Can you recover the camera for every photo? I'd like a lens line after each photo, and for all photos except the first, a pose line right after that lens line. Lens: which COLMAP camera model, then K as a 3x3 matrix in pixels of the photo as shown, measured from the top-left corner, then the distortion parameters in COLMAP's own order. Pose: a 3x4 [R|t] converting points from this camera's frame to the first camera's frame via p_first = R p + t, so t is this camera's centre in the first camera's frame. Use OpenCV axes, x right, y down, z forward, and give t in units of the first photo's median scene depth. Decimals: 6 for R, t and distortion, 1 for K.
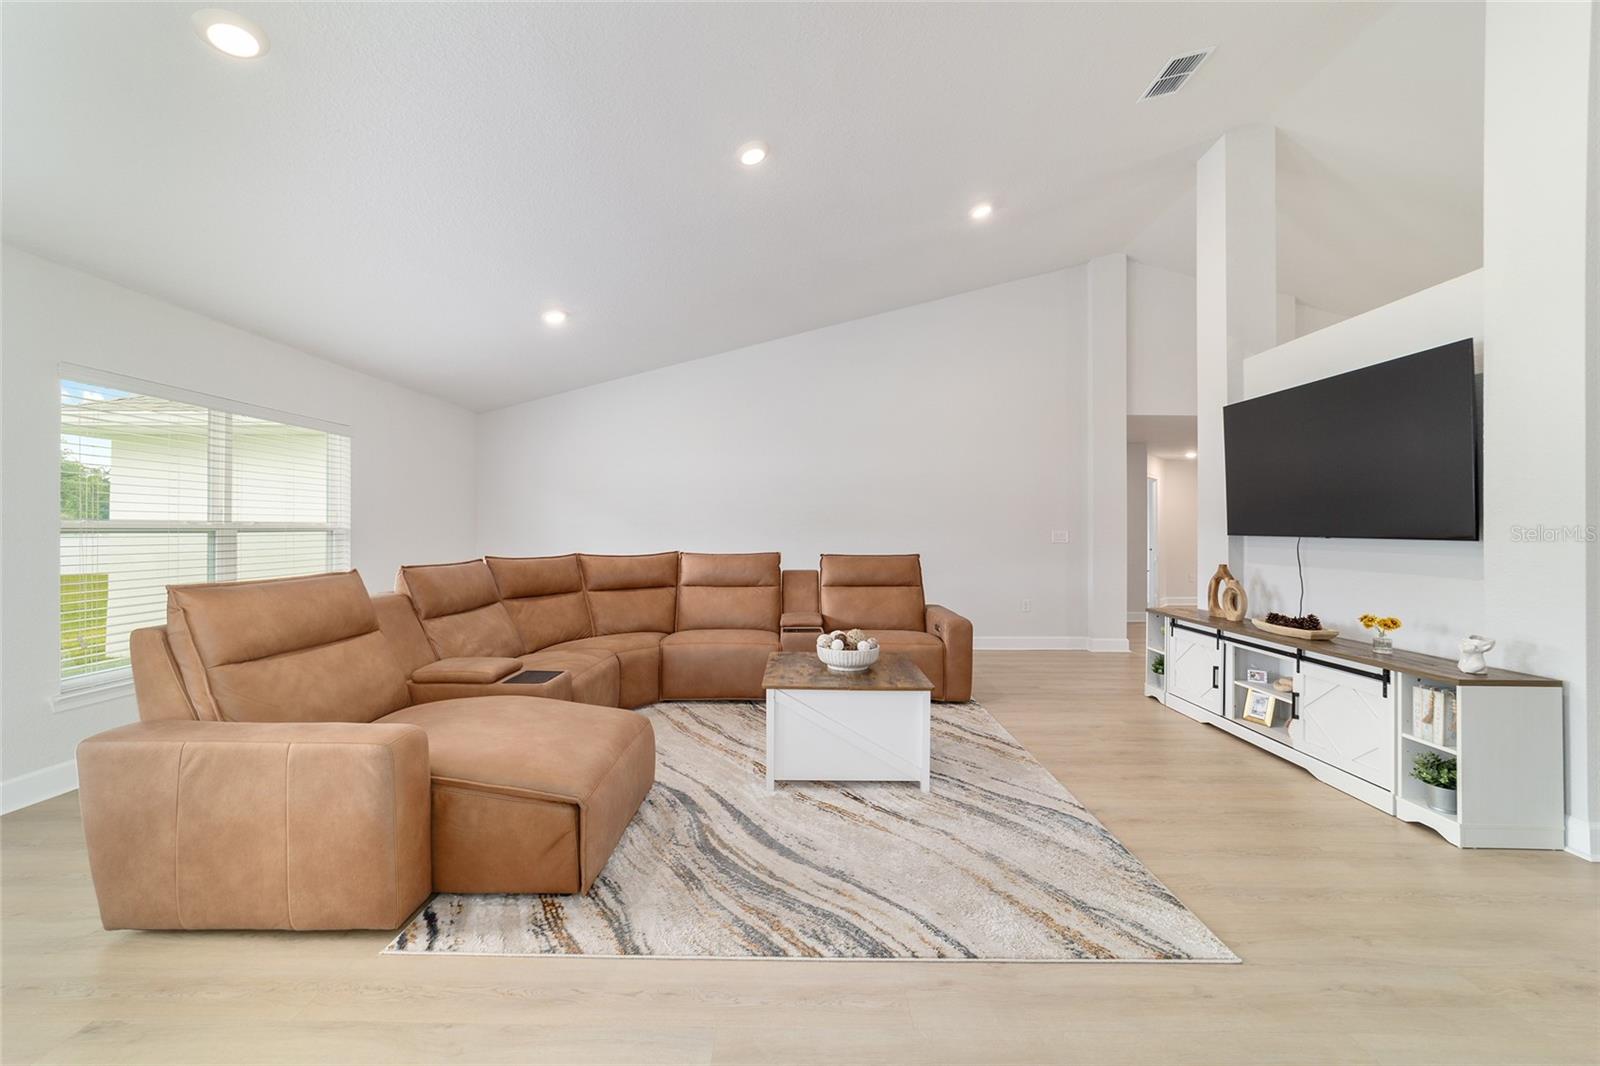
lens RADIAL K [[613.8, 0, 800.0], [0, 613.8, 533.0], [0, 0, 1]] dist [-0.024560, 0.010909]
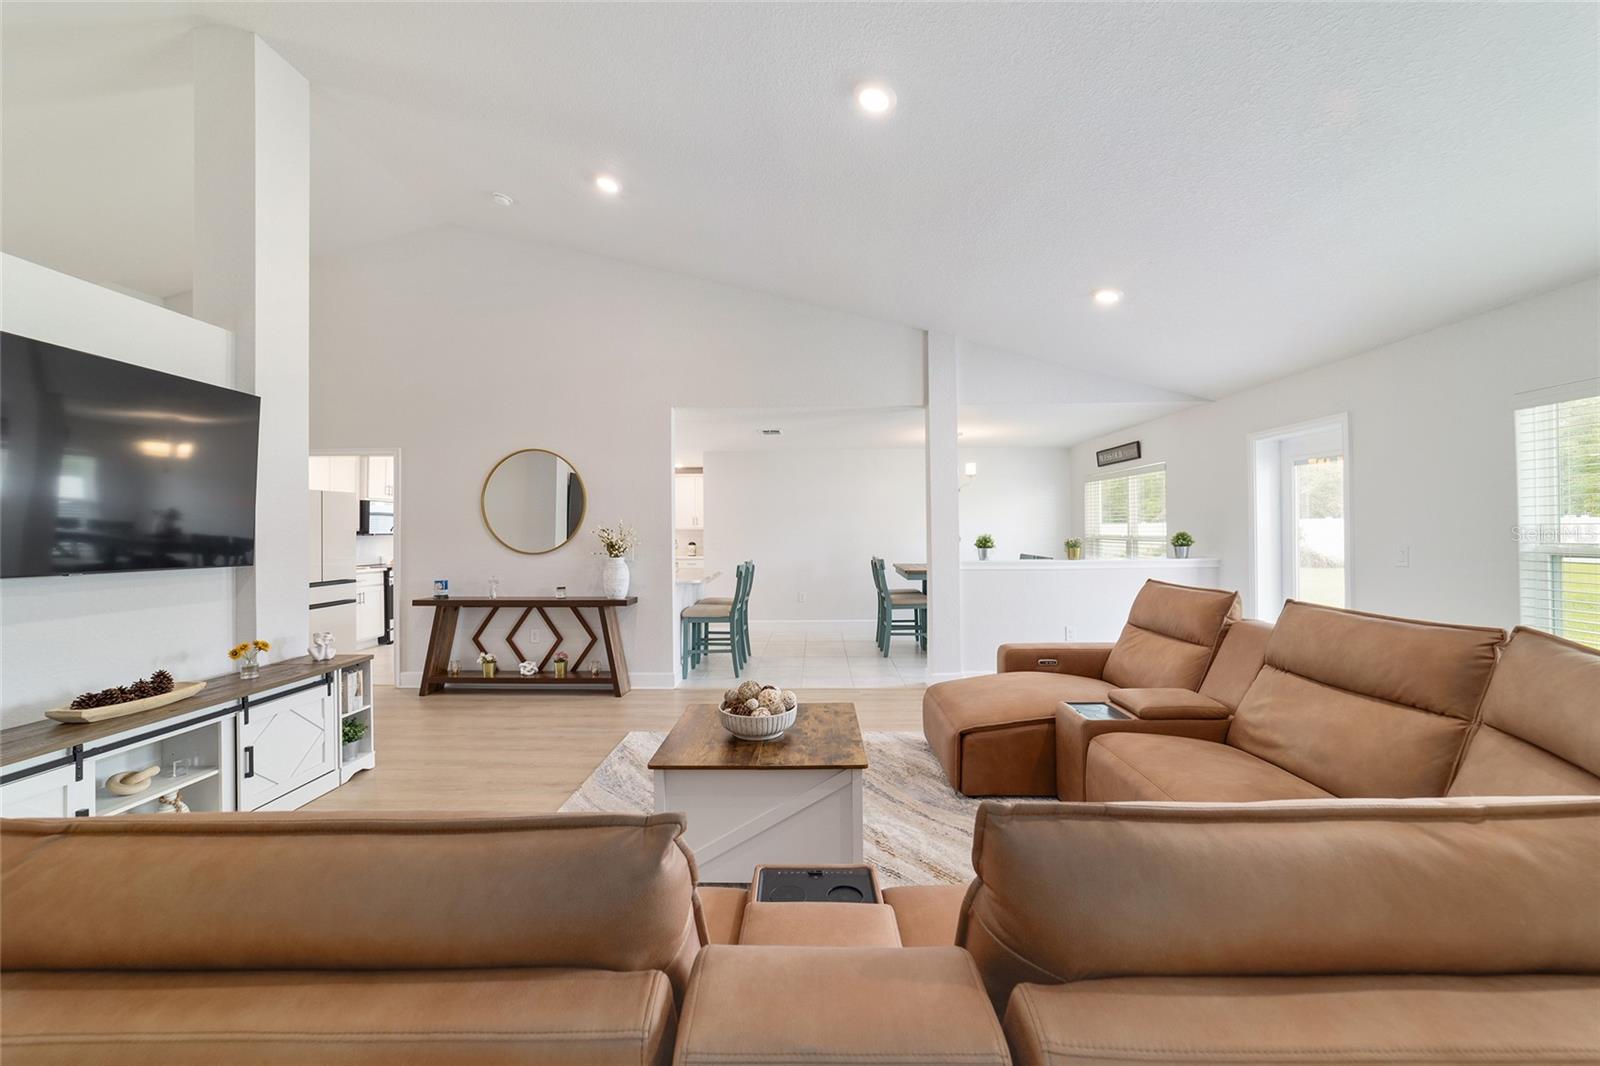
lens RADIAL K [[613.8, 0, 800.0], [0, 613.8, 533.0], [0, 0, 1]] dist [-0.024560, 0.010909]
pose [[-0.999778, 0.001573, 0.021007, 0.012072], [0.001719, 0.999974, 0.006932, -0.052291], [-0.020996, 0.006967, -0.999755, 2.035899]]
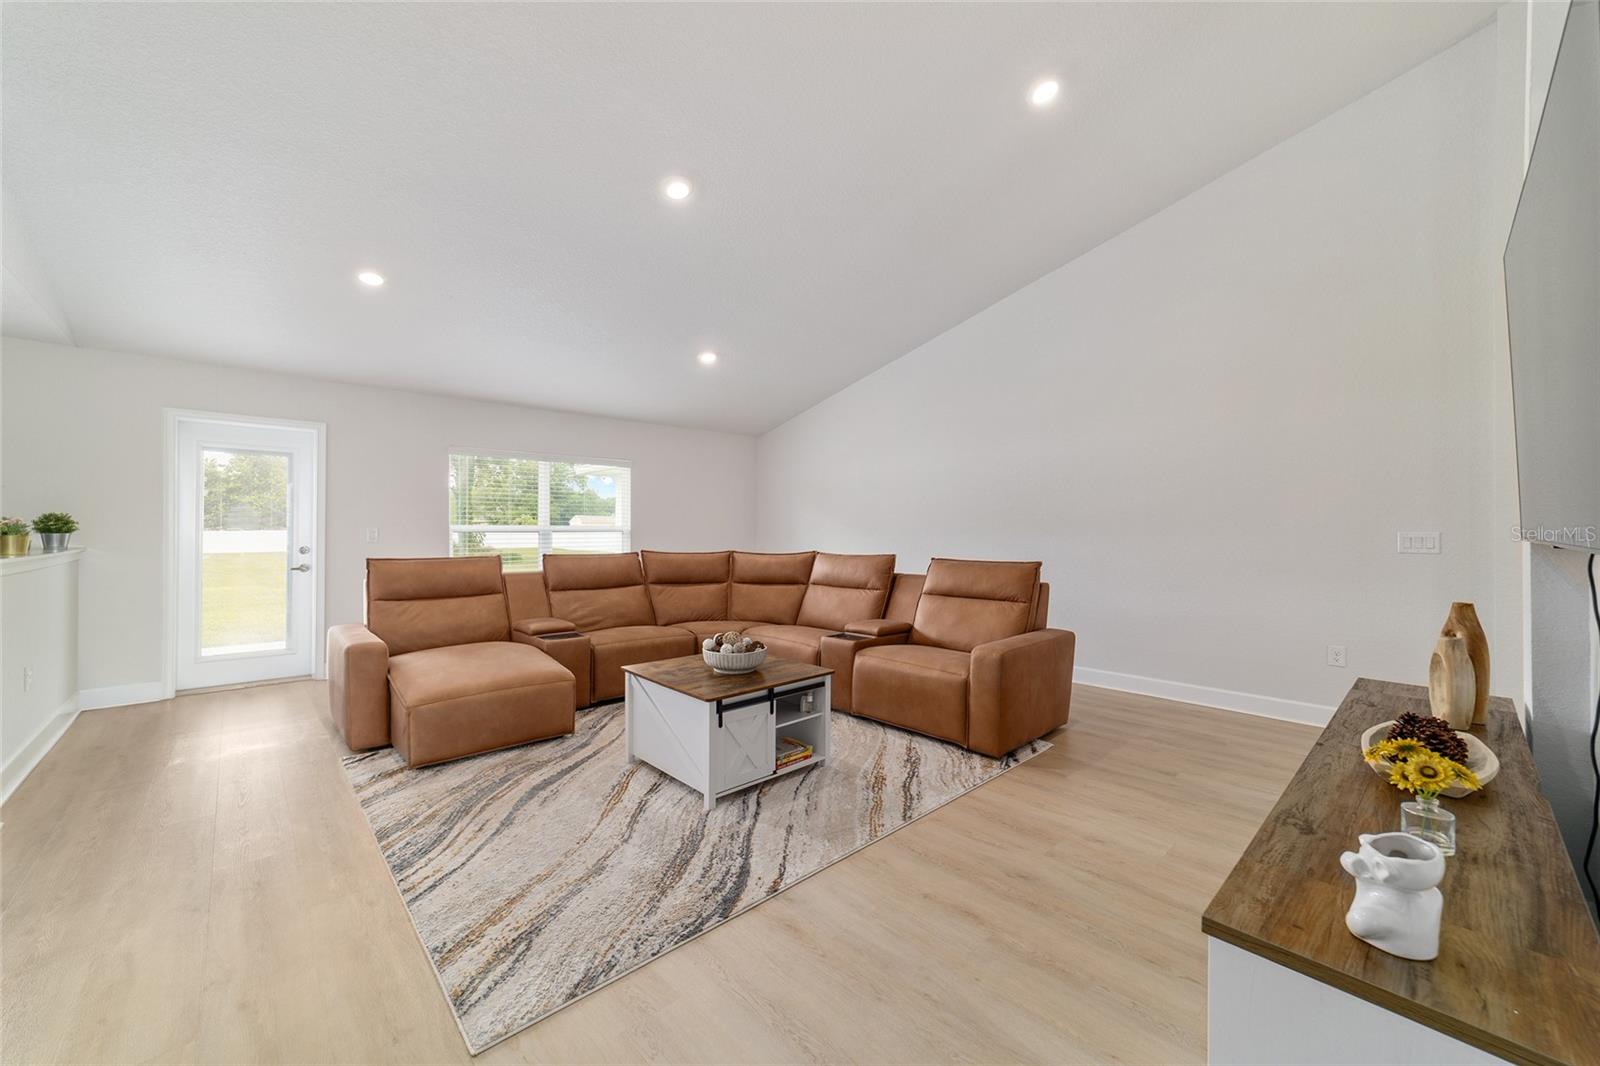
lens RADIAL K [[613.8, 0, 800.0], [0, 613.8, 533.0], [0, 0, 1]] dist [-0.024560, 0.010909]
pose [[0.686118, 0.000858, -0.727489, 0.987162], [-0.002431, 0.999996, -0.001114, -0.000133], [0.727486, 0.002533, 0.686118, 0.458827]]
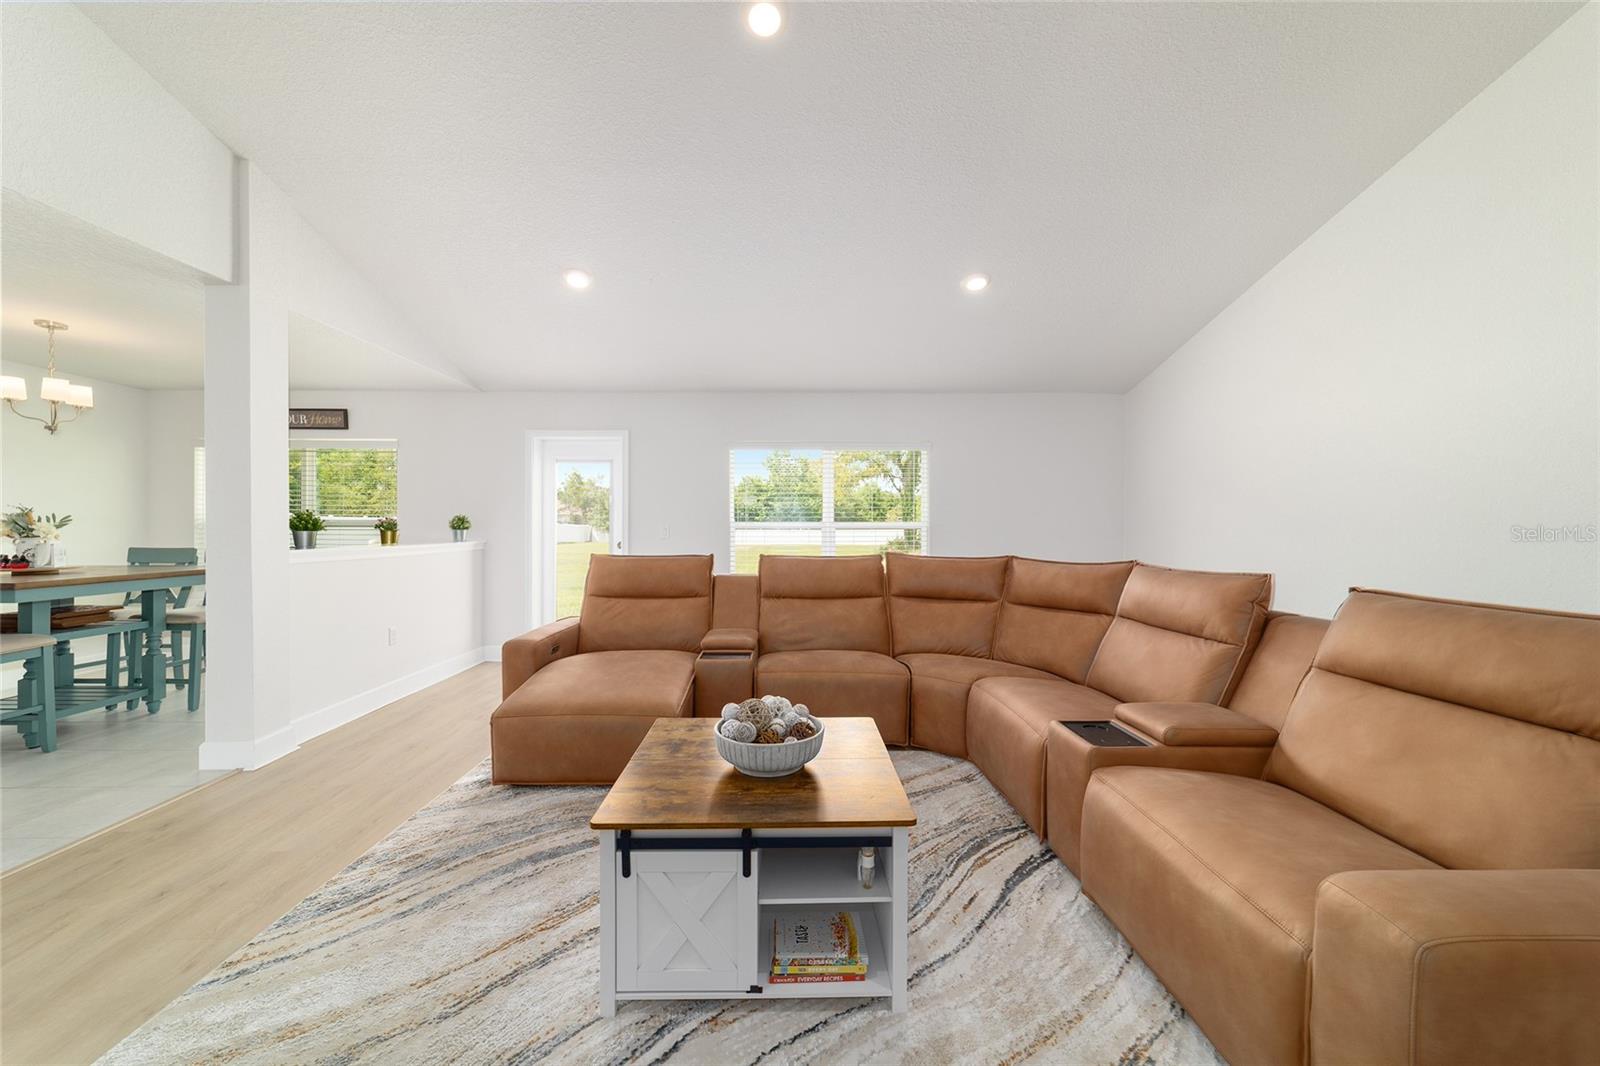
lens RADIAL K [[613.8, 0, 800.0], [0, 613.8, 533.0], [0, 0, 1]] dist [-0.024560, 0.010909]
pose [[0.019088, 0.005067, -0.999805, 0.741196], [-0.003362, 0.999982, 0.005003, -0.000824], [0.999812, 0.003266, 0.019104, 1.162069]]
